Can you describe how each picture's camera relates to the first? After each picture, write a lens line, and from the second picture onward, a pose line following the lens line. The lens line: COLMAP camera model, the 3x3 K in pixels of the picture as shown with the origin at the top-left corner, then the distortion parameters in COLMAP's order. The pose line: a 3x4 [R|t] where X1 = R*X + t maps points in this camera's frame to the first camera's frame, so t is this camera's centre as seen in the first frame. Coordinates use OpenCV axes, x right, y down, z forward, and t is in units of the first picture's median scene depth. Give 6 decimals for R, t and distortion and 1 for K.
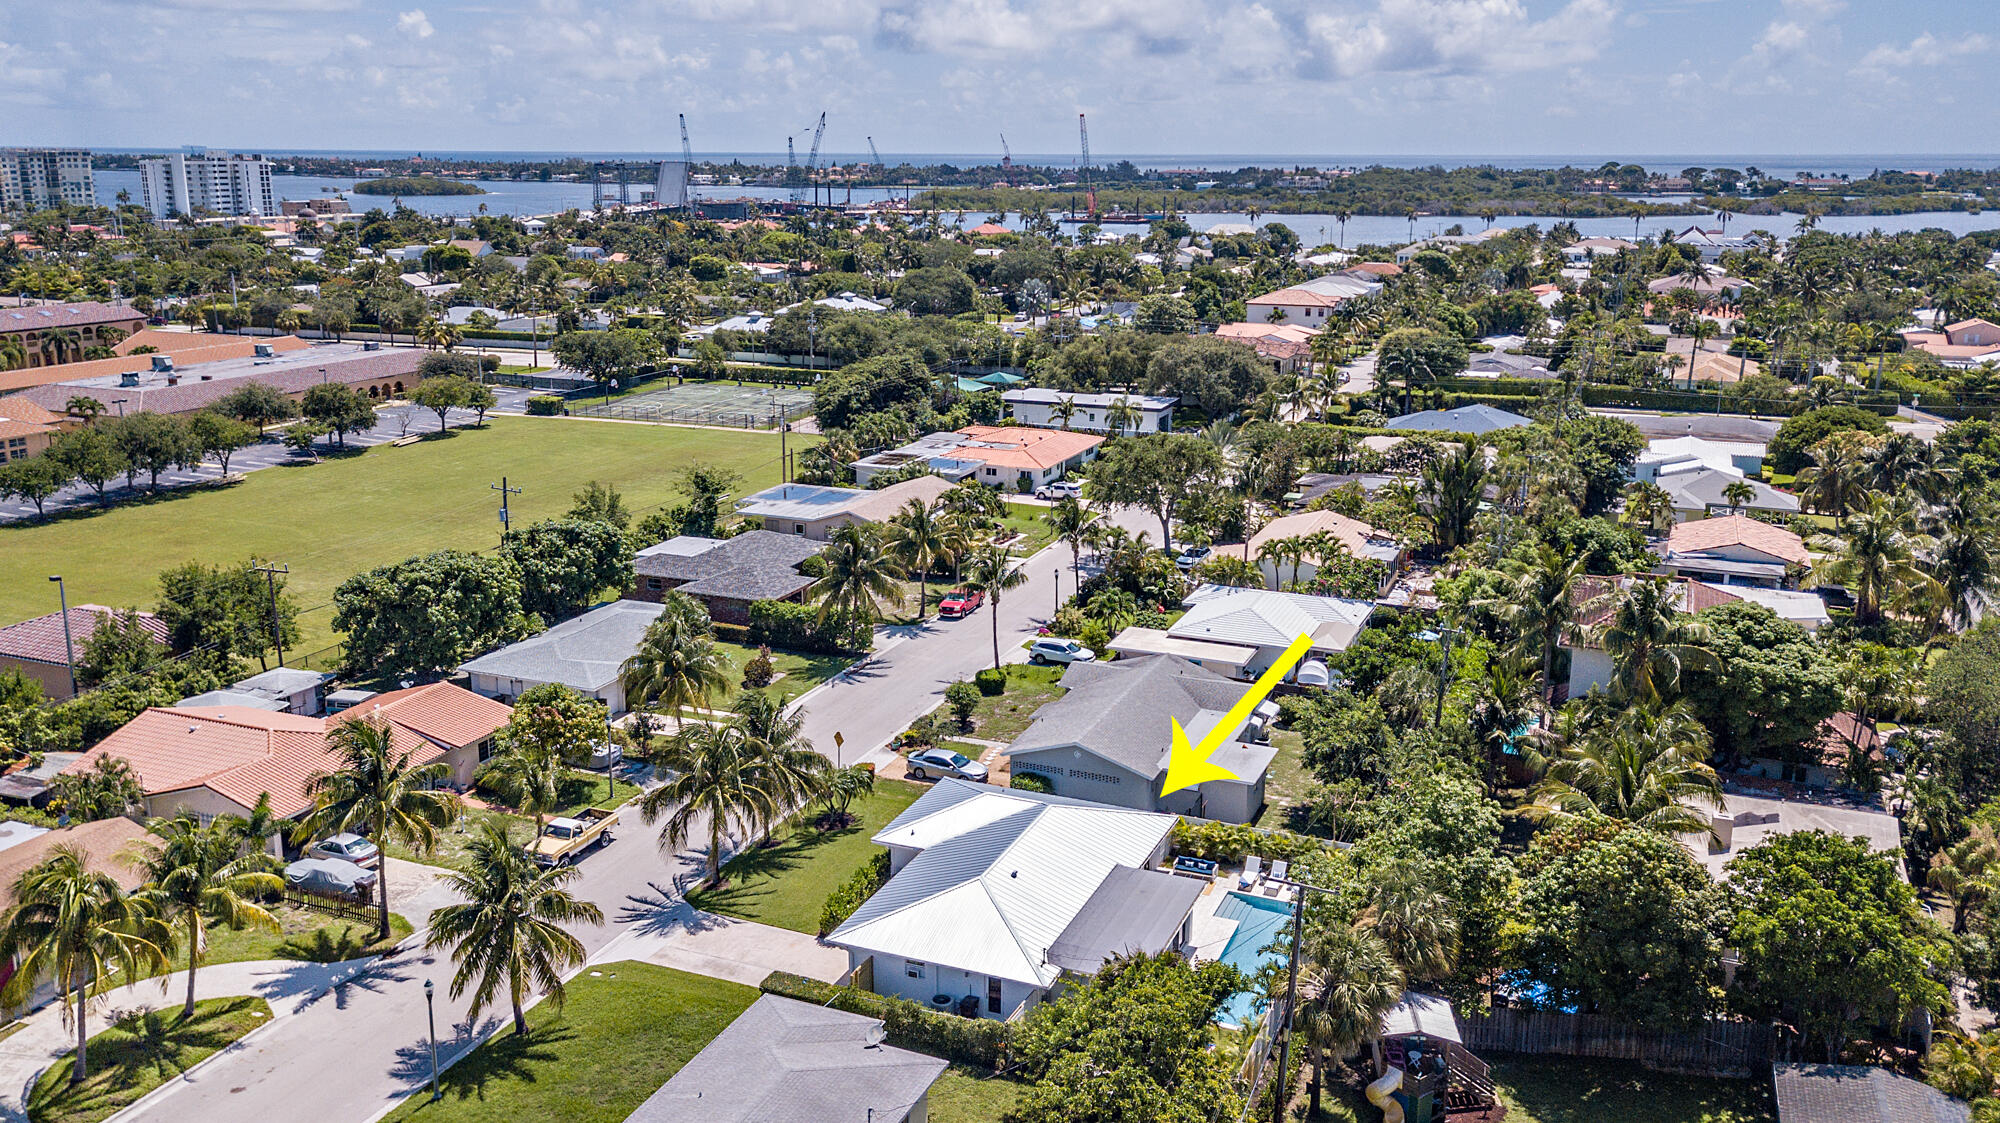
lens RADIAL K [[1704.4, 0, 866.2], [0, 1704.4, 611.7], [0, 0, 1]] dist [0.035811, 0.003258]
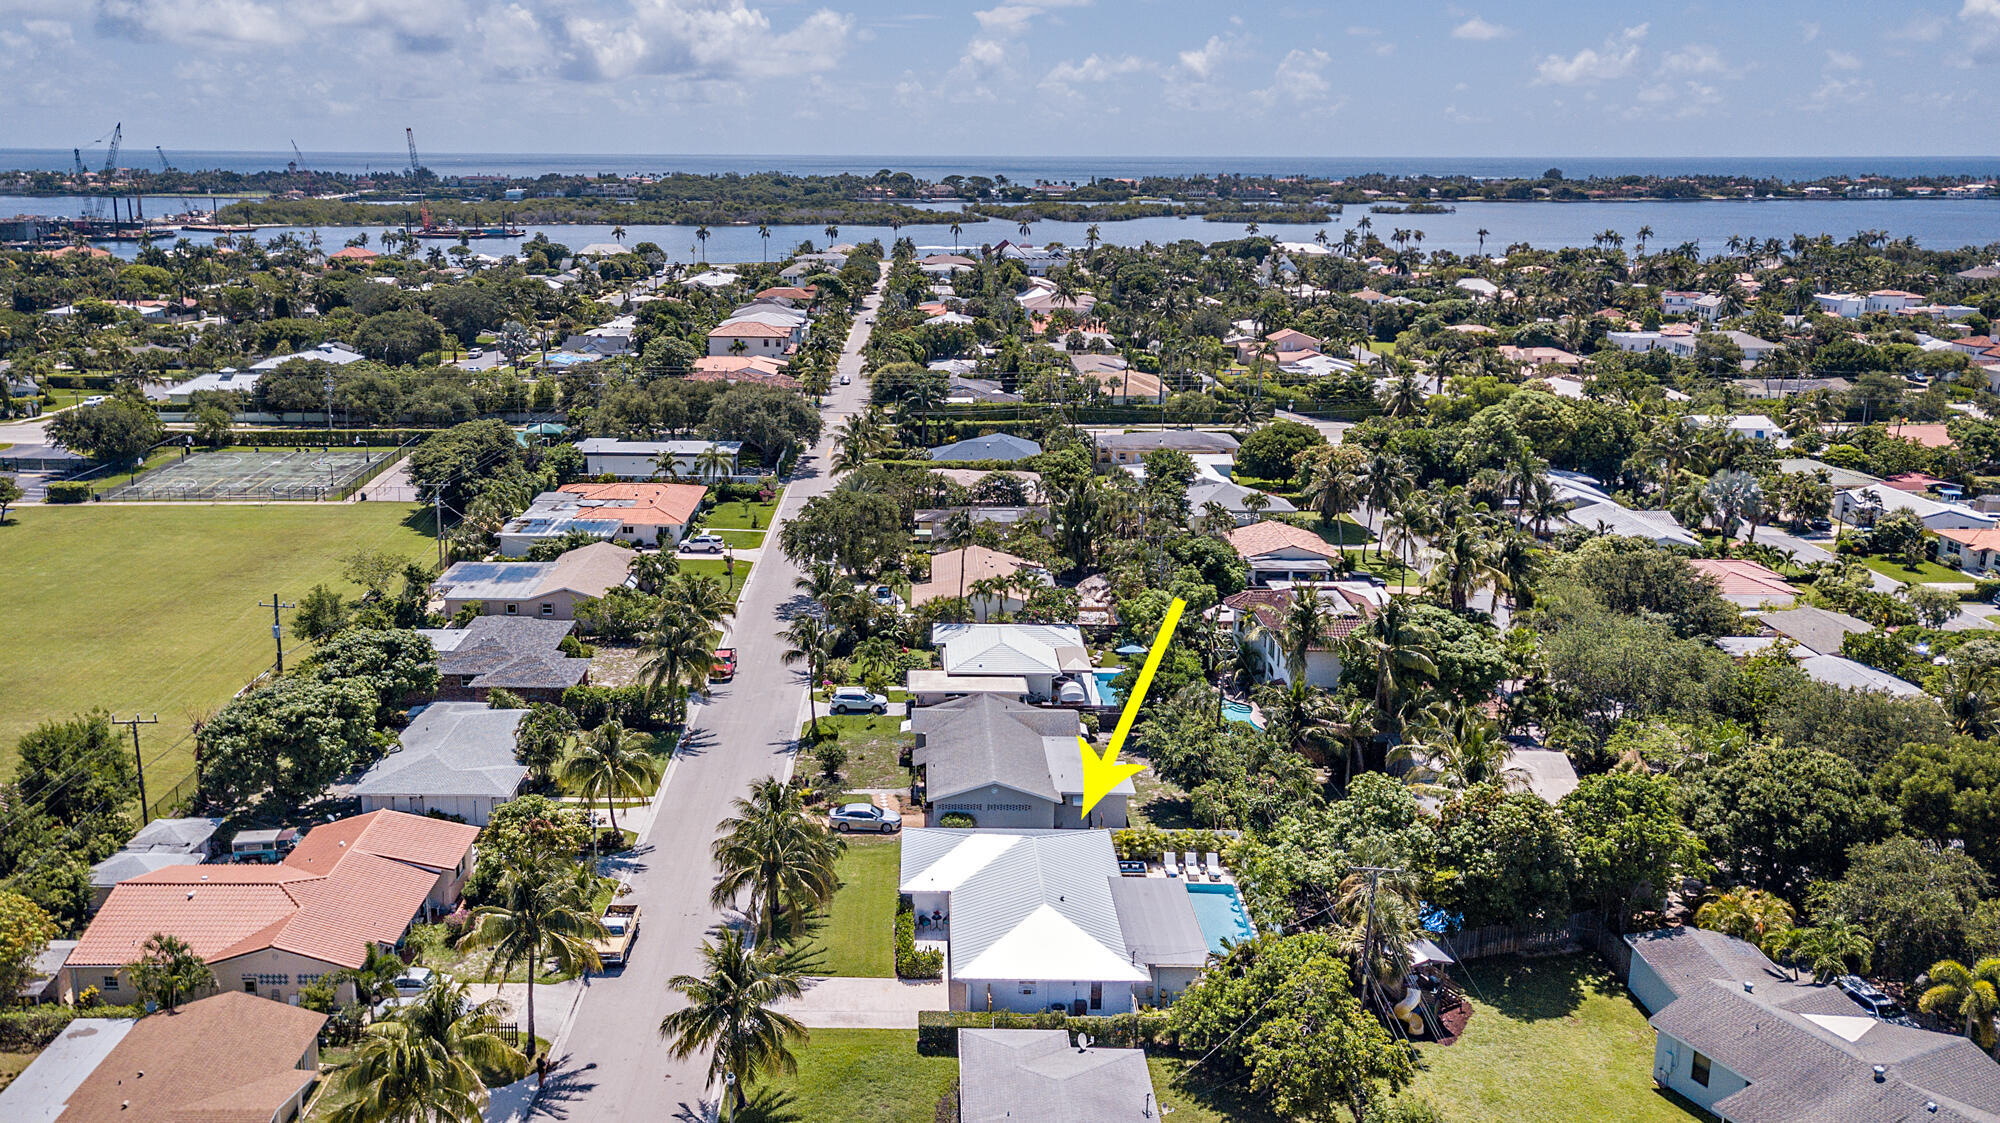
lens RADIAL K [[1704.4, 0, 866.2], [0, 1704.4, 611.7], [0, 0, 1]] dist [0.035811, 0.003258]
pose [[0.920801, -0.106685, 0.375158, -0.196899], [0.107001, 0.994057, 0.020056, -0.037529], [-0.375068, 0.021674, 0.926744, -0.040215]]
